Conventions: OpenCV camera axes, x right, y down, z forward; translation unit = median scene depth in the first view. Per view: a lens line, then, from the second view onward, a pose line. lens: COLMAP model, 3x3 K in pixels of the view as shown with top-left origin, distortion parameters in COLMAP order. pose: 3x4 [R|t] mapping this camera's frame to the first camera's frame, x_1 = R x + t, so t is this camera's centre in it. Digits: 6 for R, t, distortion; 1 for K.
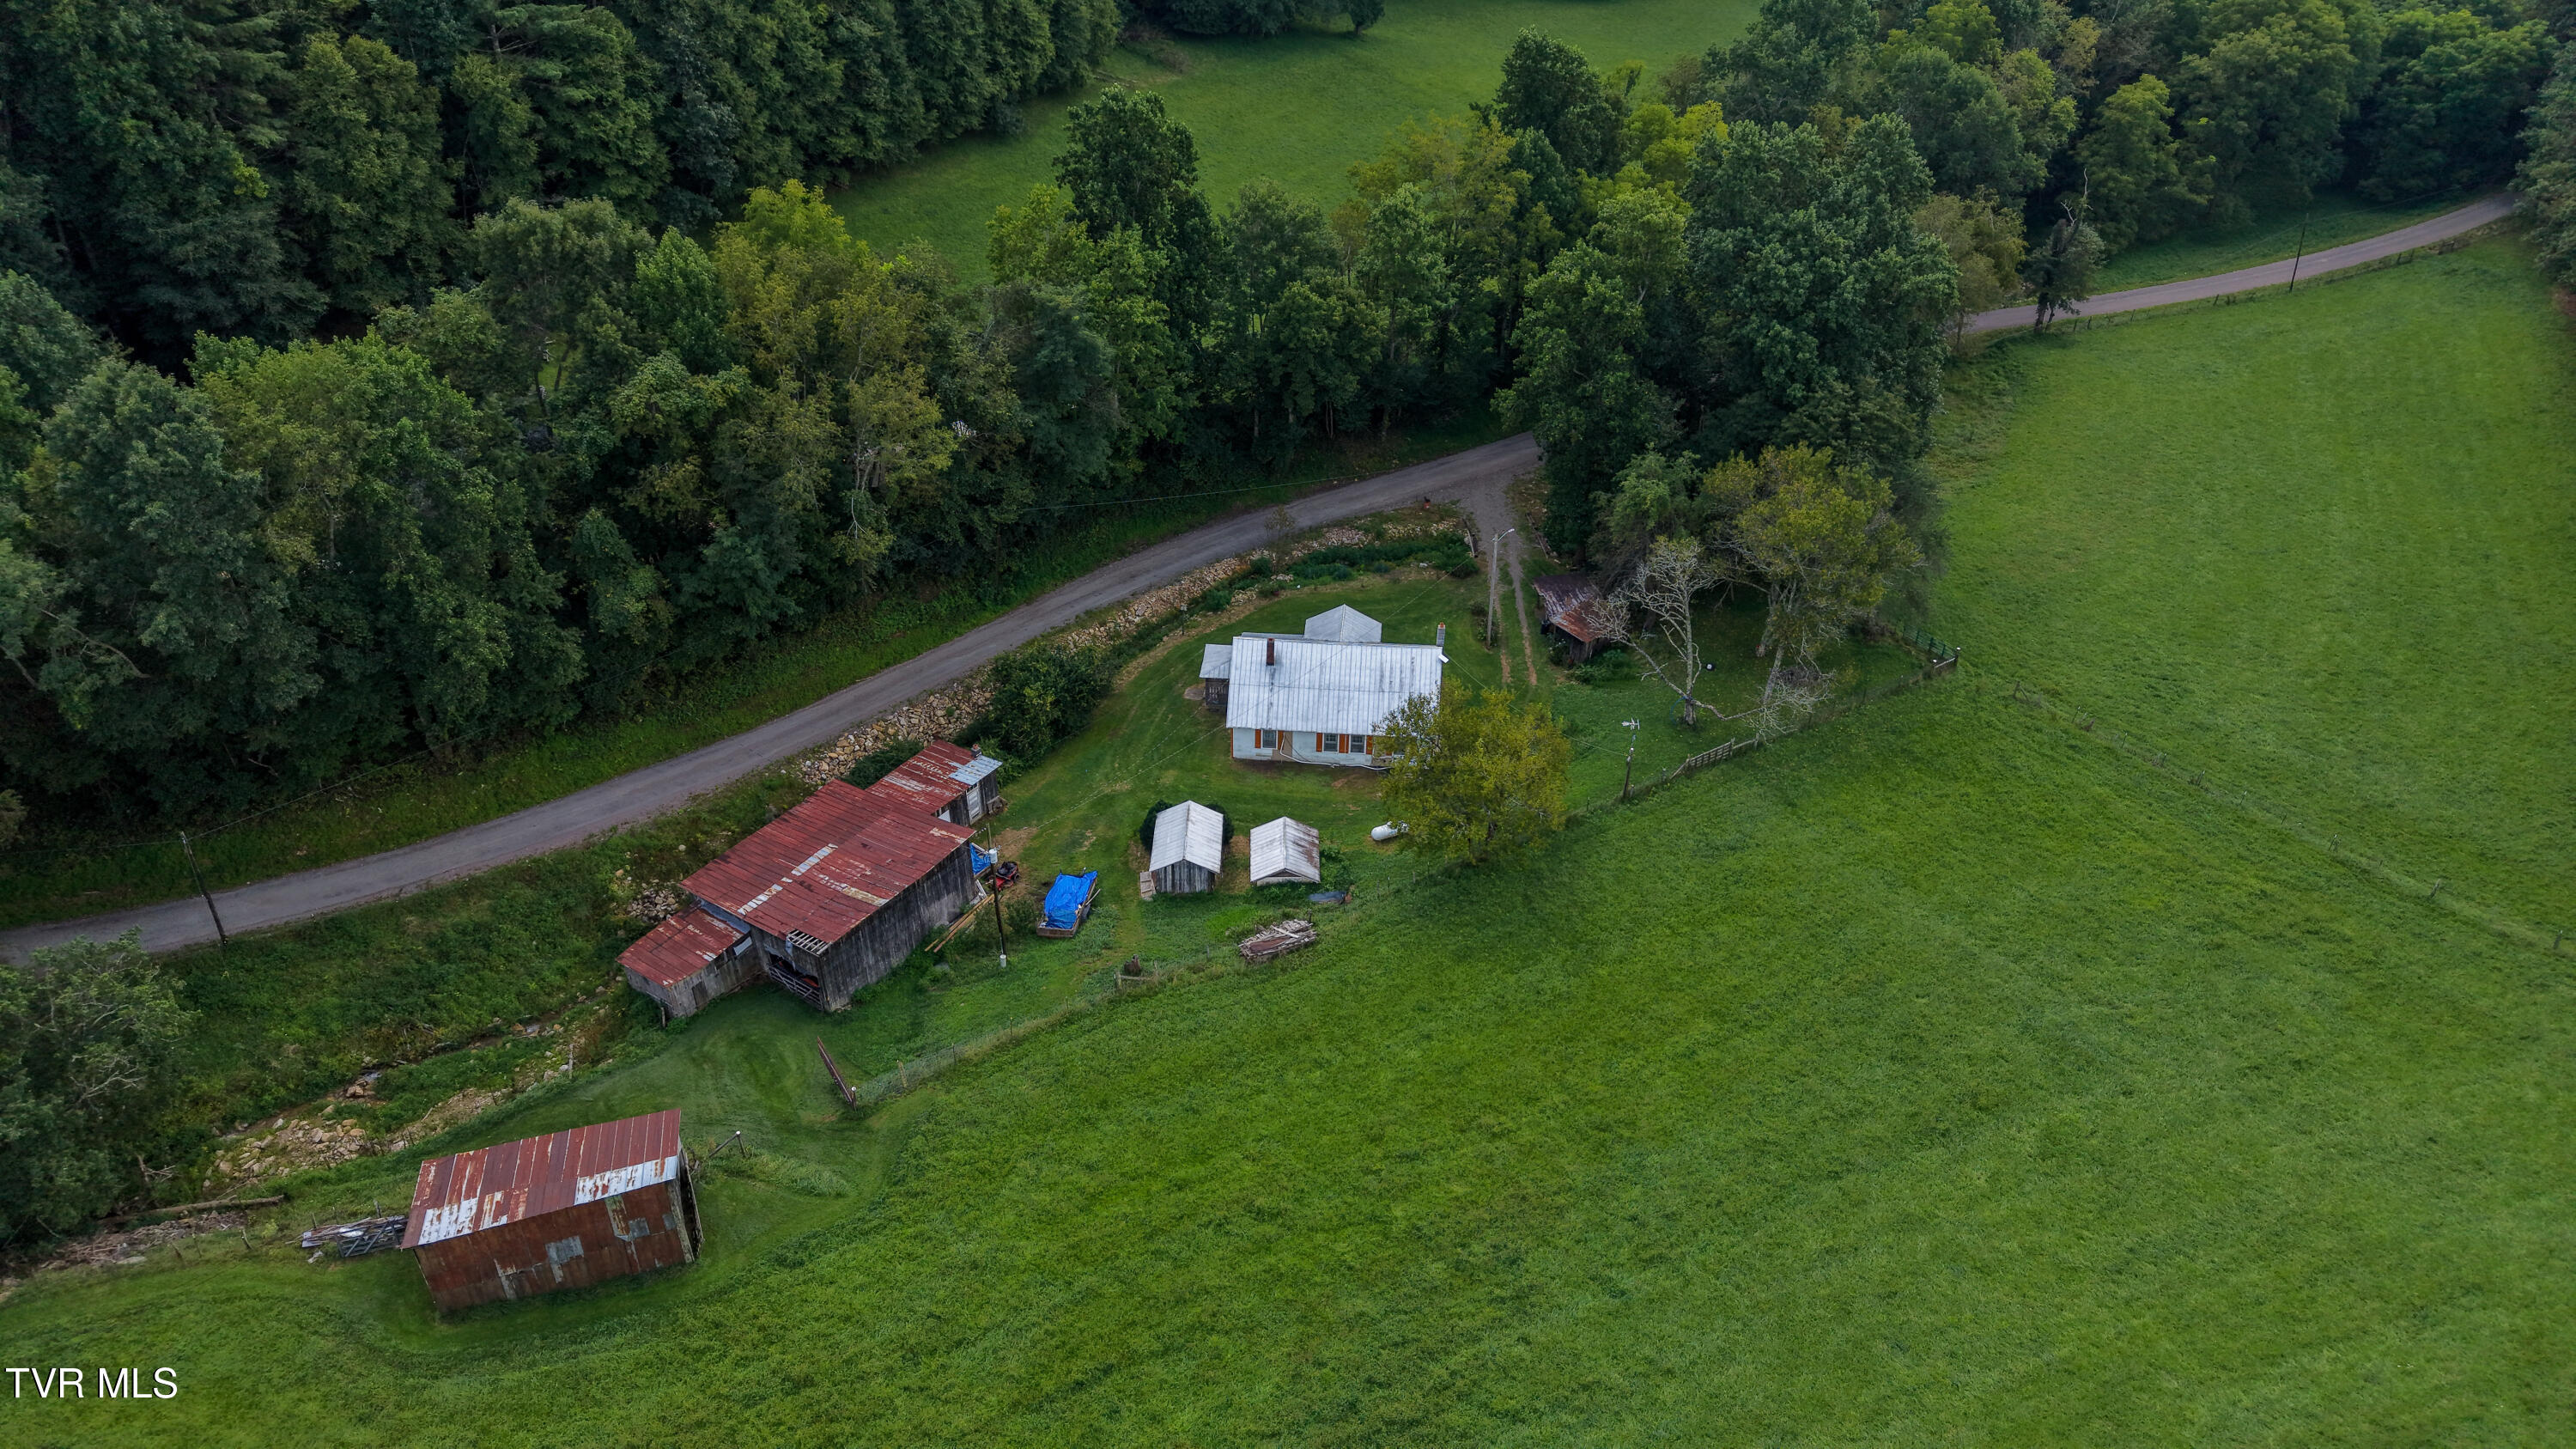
lens RADIAL K [[1727.6, 0, 1290.3], [0, 1727.6, 722.4], [0, 0, 1]] dist [0.038338, -0.033033]
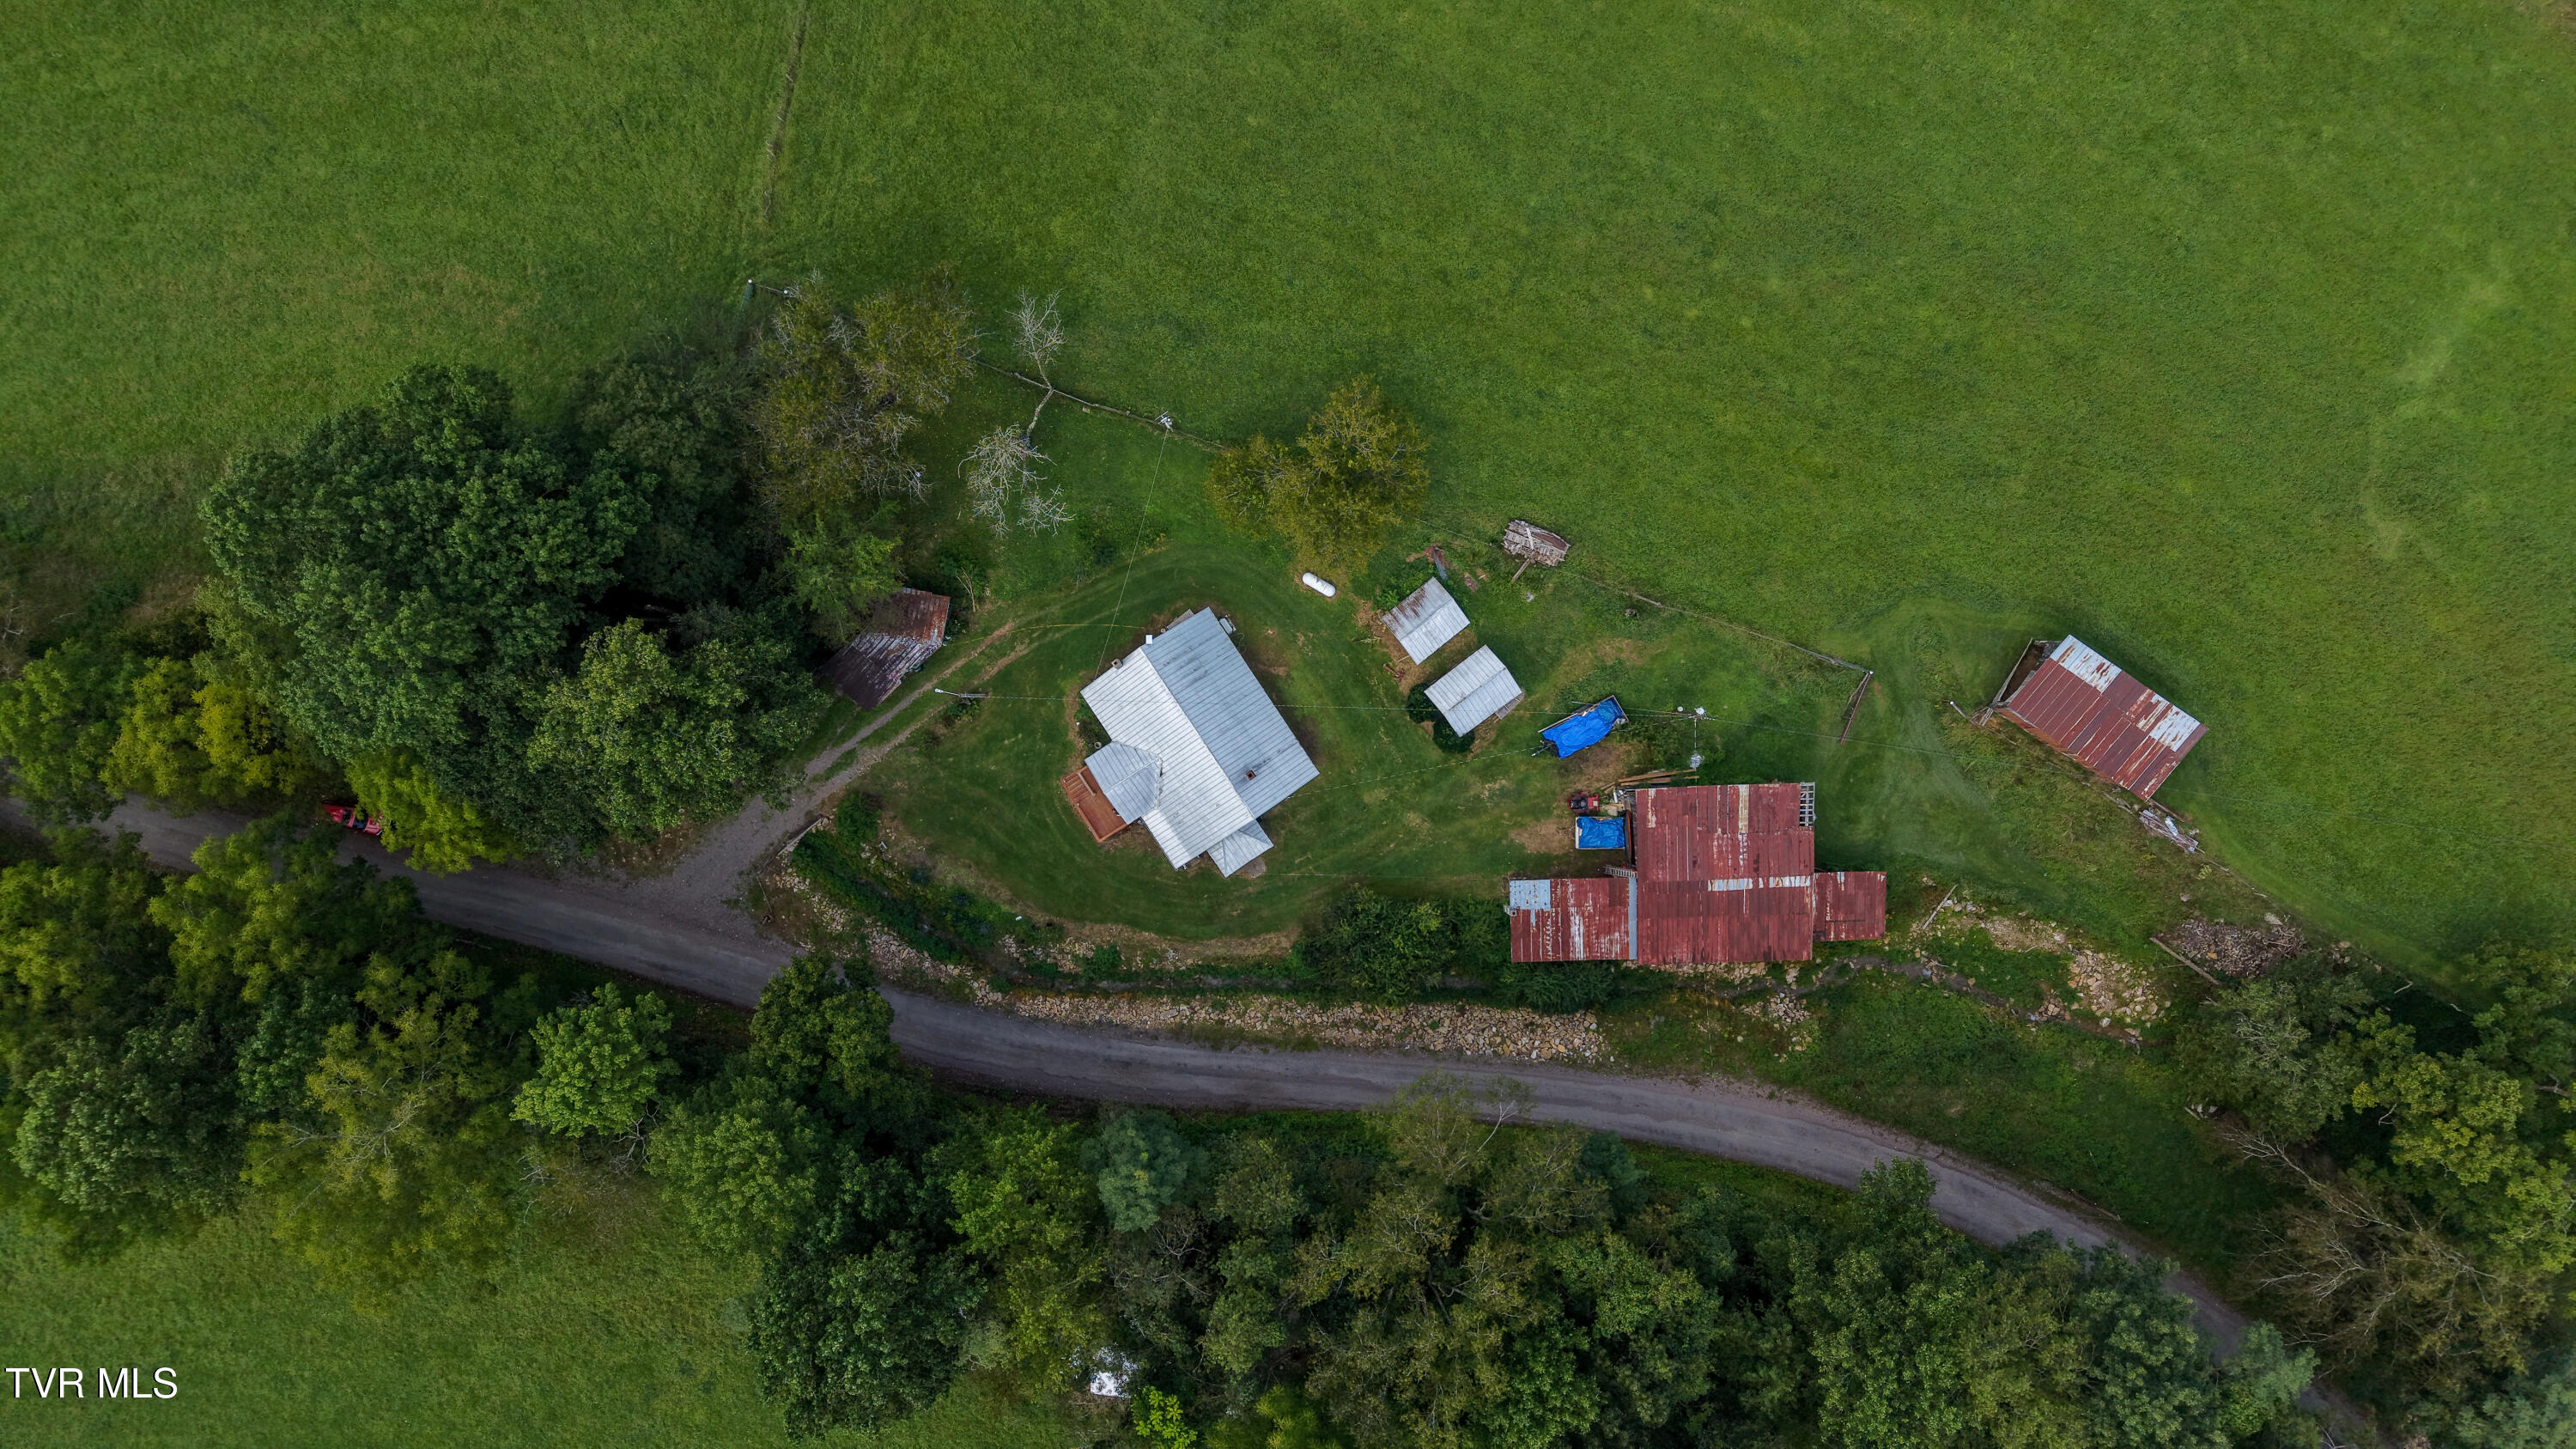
lens RADIAL K [[1727.6, 0, 1285.8], [0, 1727.6, 710.4], [0, 0, 1]] dist [0.038338, -0.033033]
pose [[-0.612662, -0.790345, 0.000955, 0.004738], [0.478975, -0.370331, 0.795888, -0.831007], [-0.628672, 0.488067, 0.605443, 0.354984]]
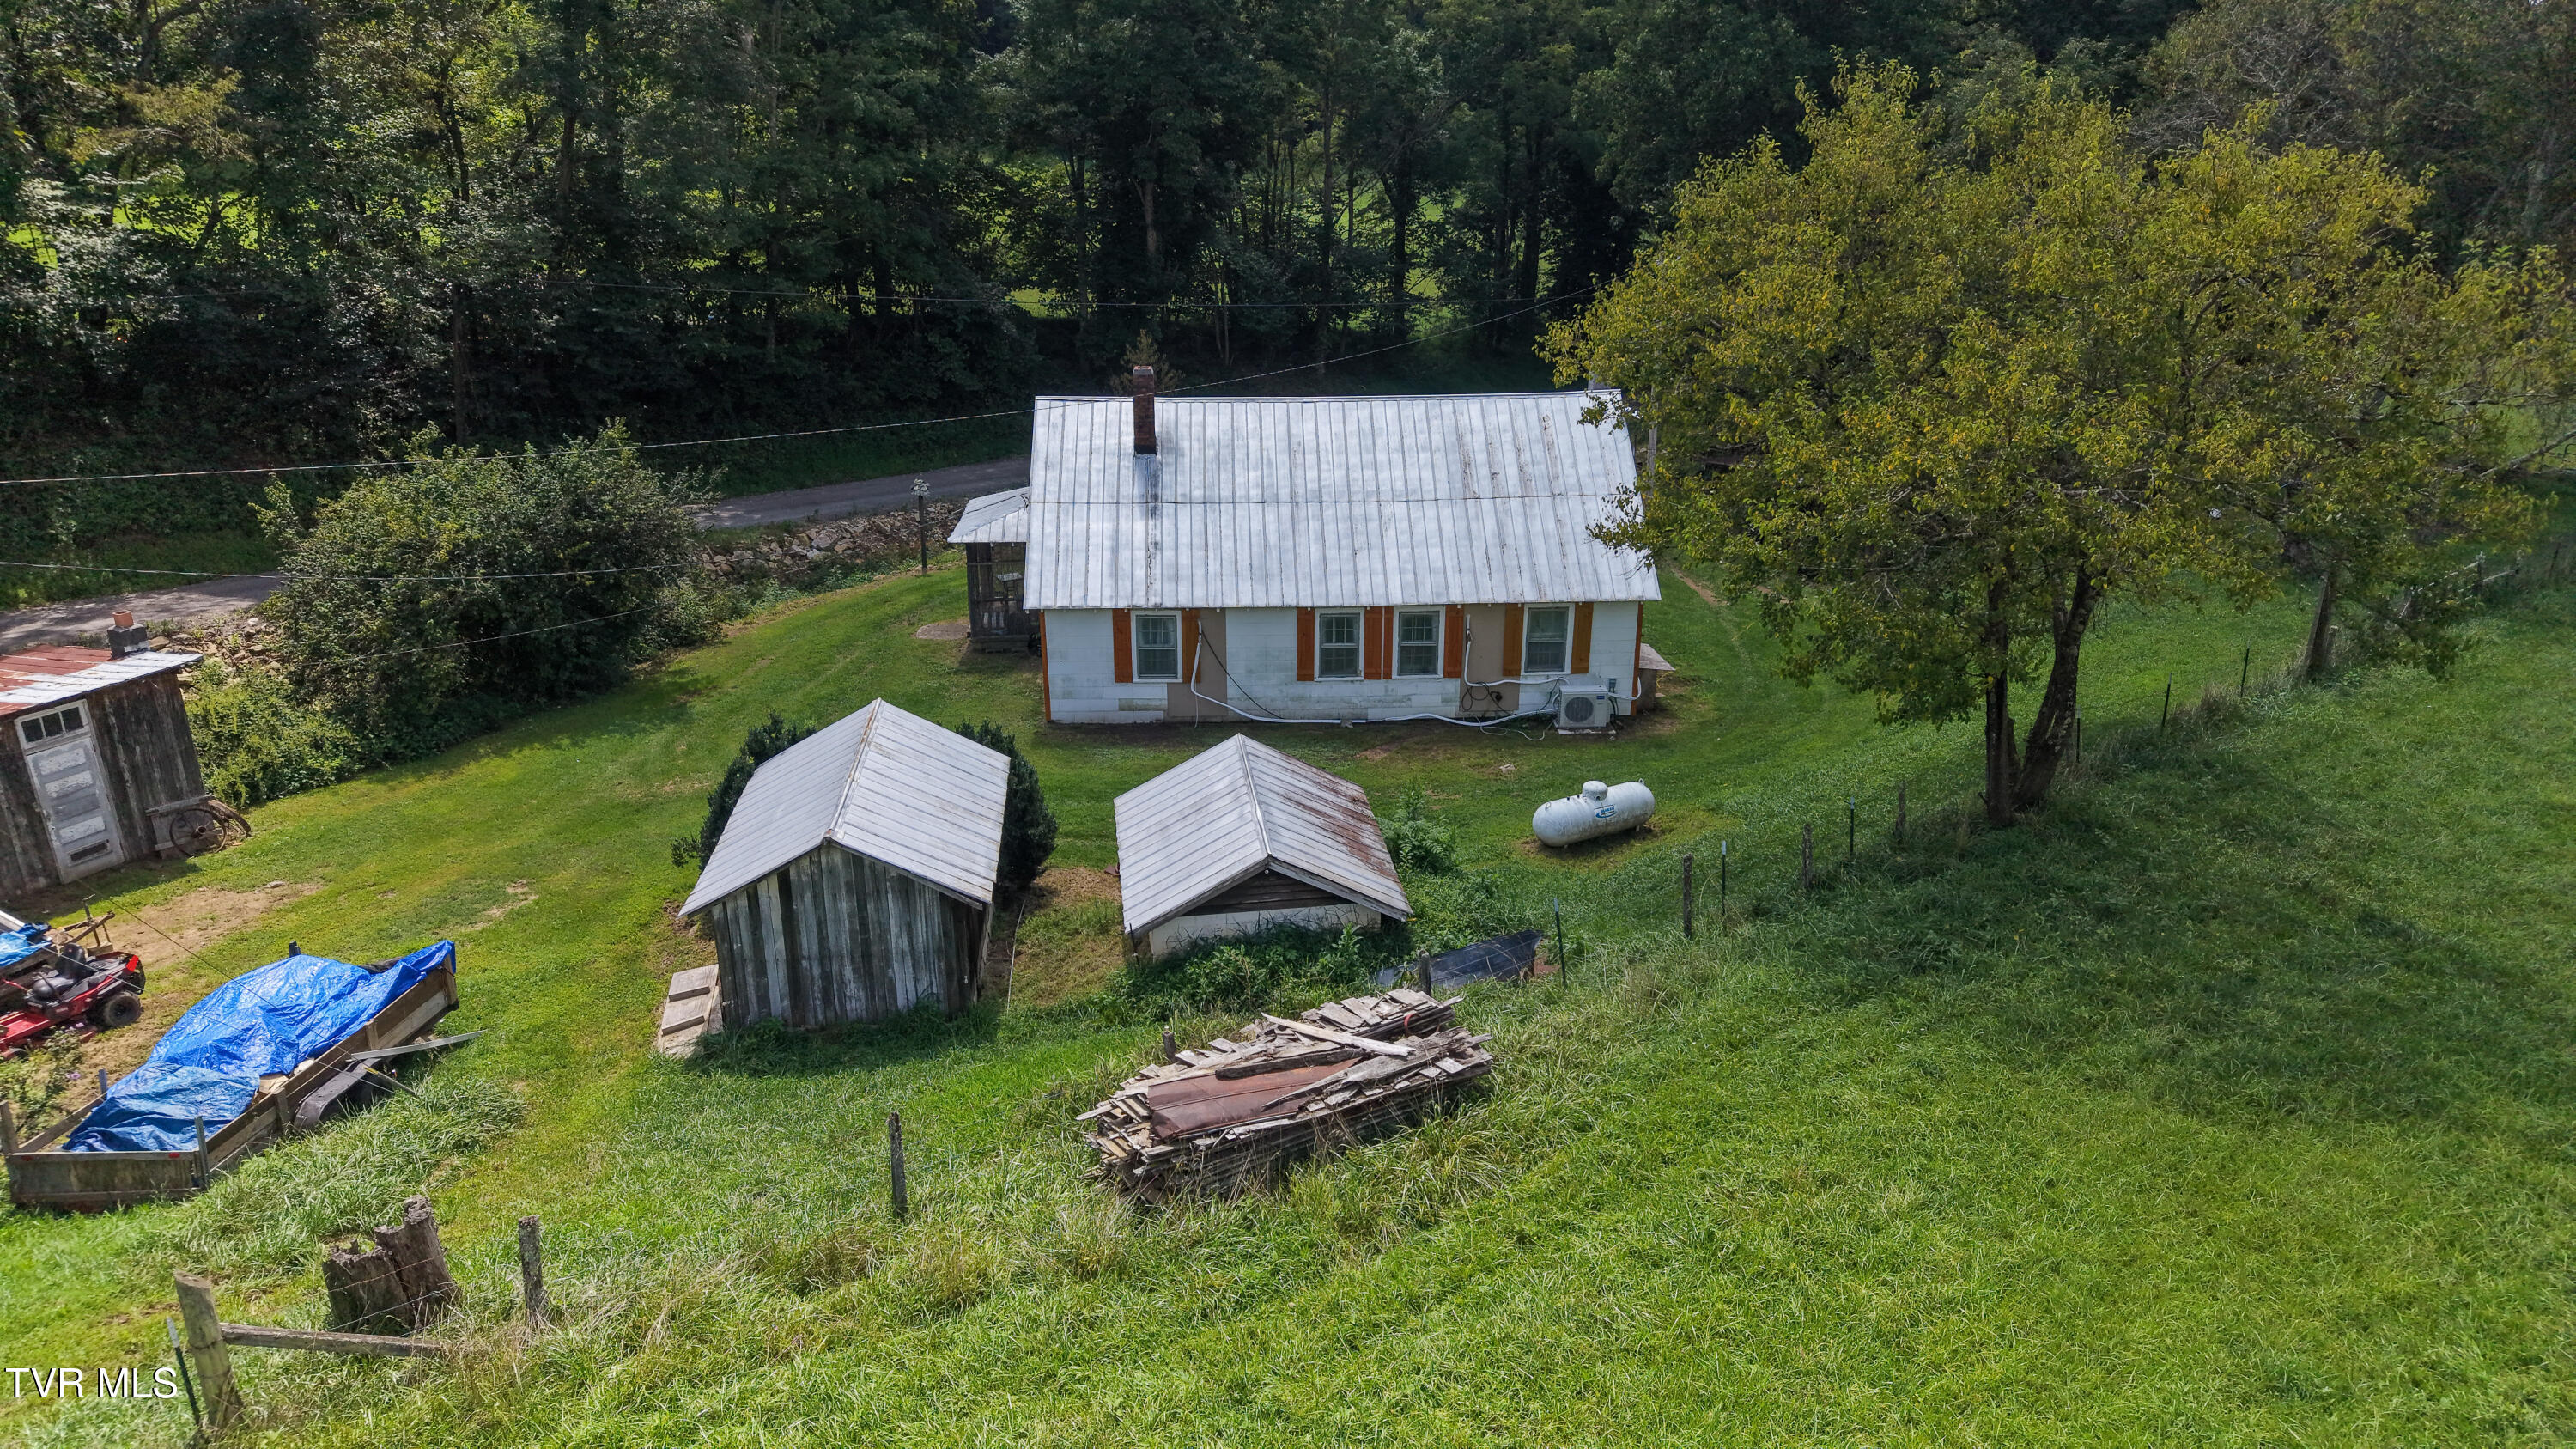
lens RADIAL K [[1727.6, 0, 1288.6], [0, 1727.6, 722.8], [0, 0, 1]] dist [0.038338, -0.033033]
pose [[0.993985, -0.049538, 0.097668, -0.020072], [0.074350, 0.960063, -0.269723, 0.116941], [-0.080406, 0.275363, 0.957972, 0.686799]]
